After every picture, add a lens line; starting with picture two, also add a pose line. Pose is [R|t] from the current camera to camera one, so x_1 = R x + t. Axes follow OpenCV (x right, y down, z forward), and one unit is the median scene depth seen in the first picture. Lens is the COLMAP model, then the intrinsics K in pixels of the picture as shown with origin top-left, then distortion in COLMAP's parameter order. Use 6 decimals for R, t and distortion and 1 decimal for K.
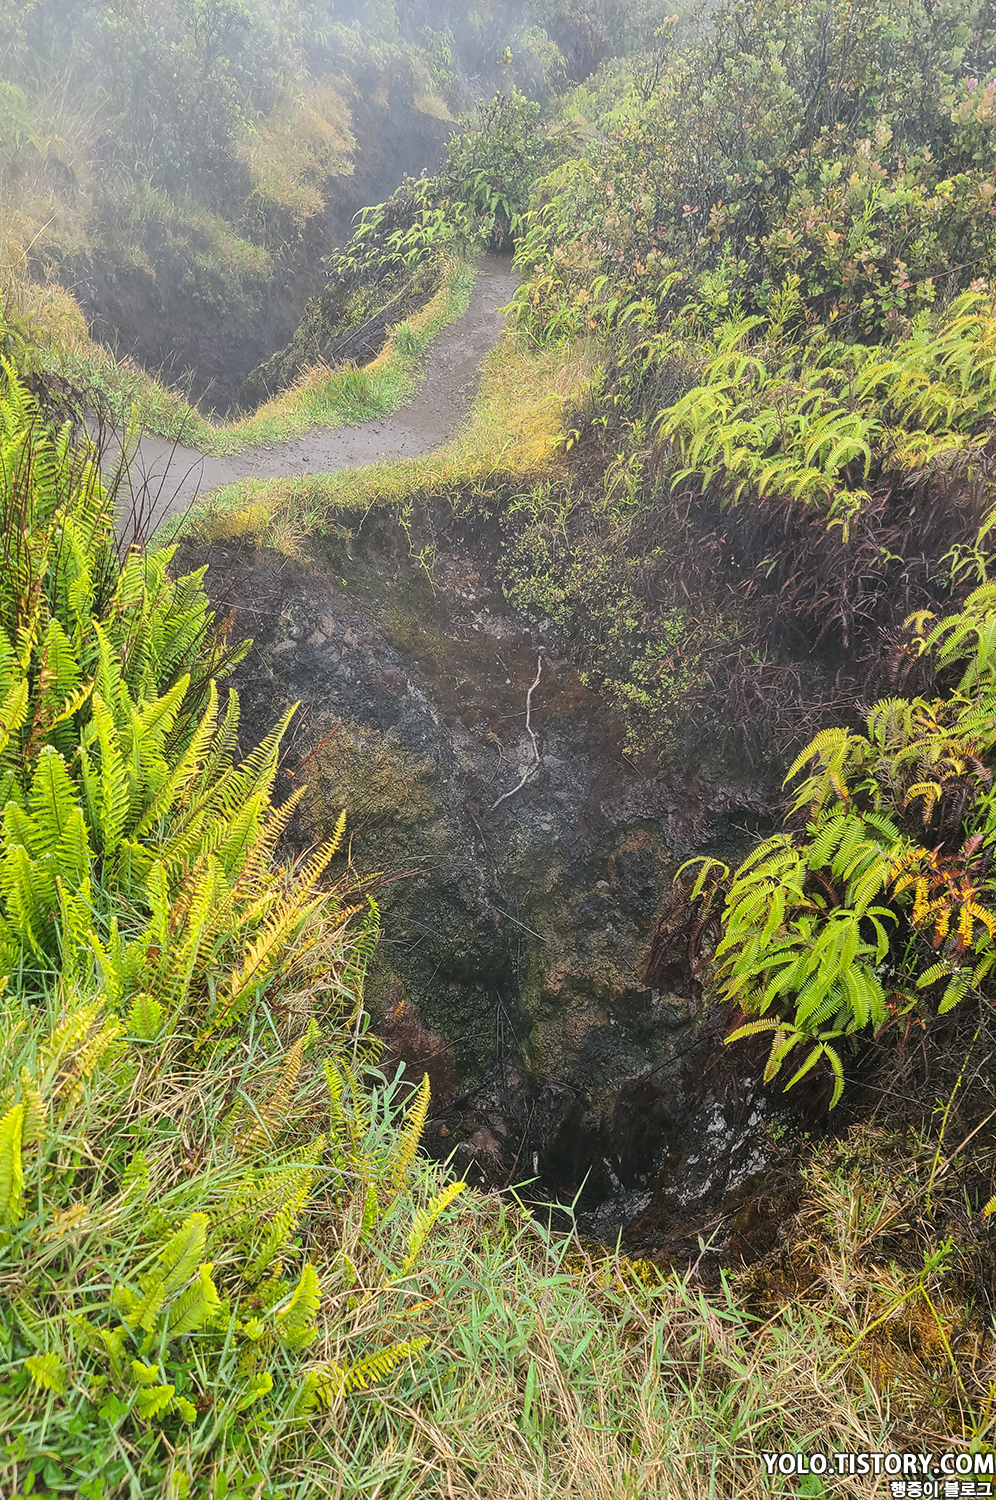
lens RADIAL K [[1092.2, 0, 499.2], [0, 1092.2, 755.3], [0, 0, 1]] dist [0.059612, -0.021781]
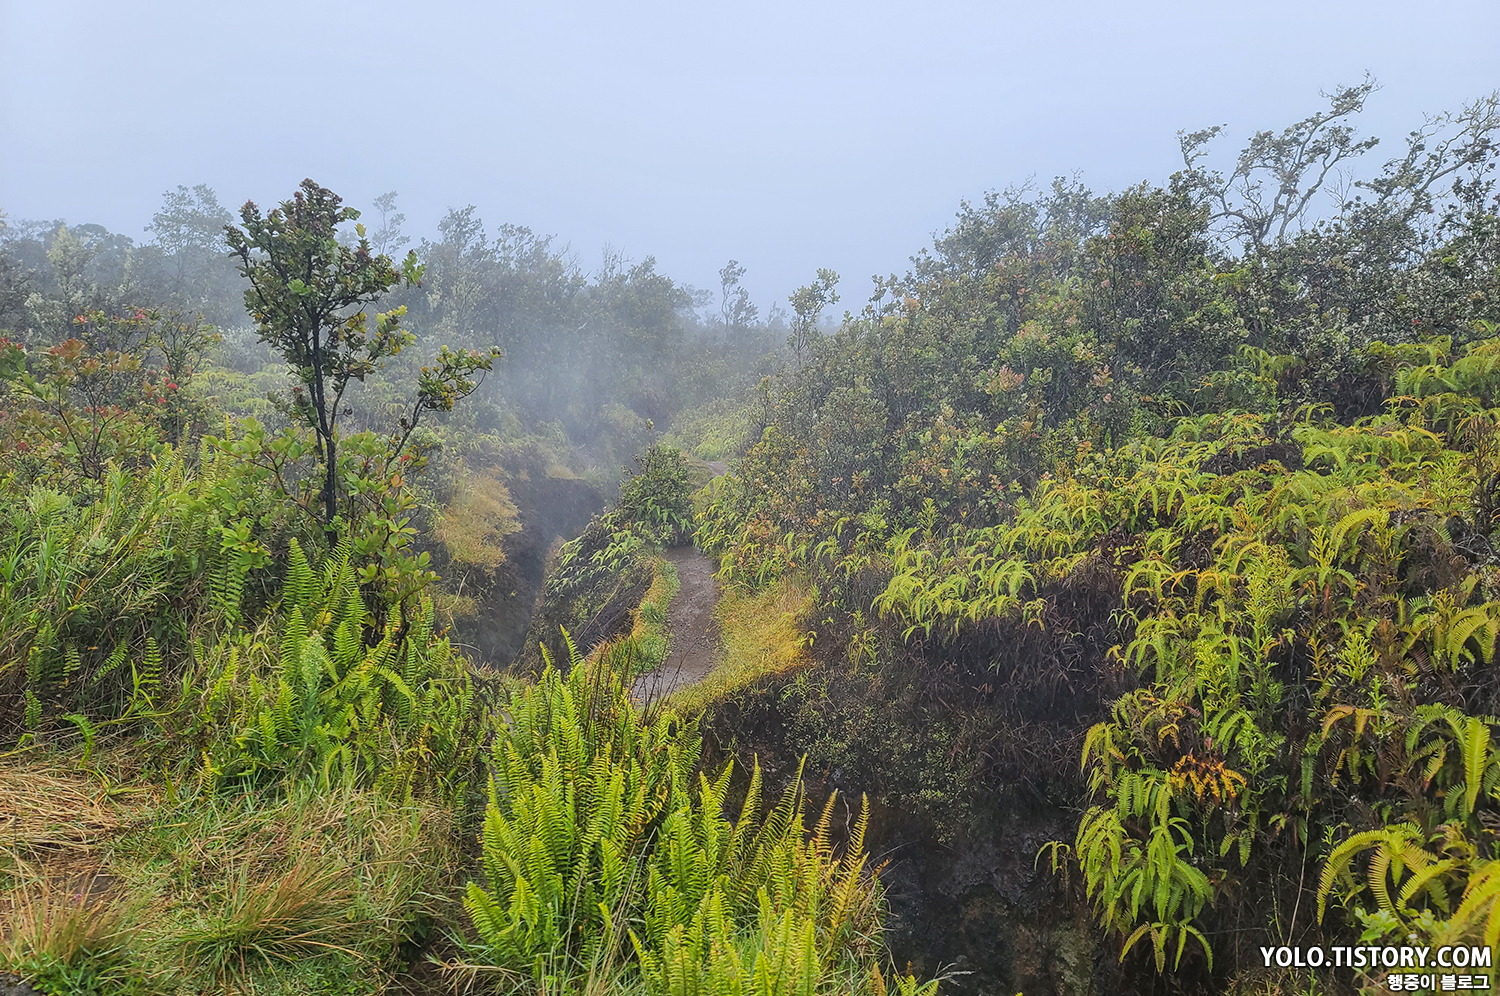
lens RADIAL K [[1092.2, 0, 742.7], [0, 1092.2, 502.3], [0, 0, 1]] dist [0.059612, -0.021781]
pose [[0.961100, -0.229306, 0.153968, -0.219171], [0.274378, 0.856592, -0.436998, 0.160511], [-0.031681, 0.462244, 0.886187, -0.323576]]
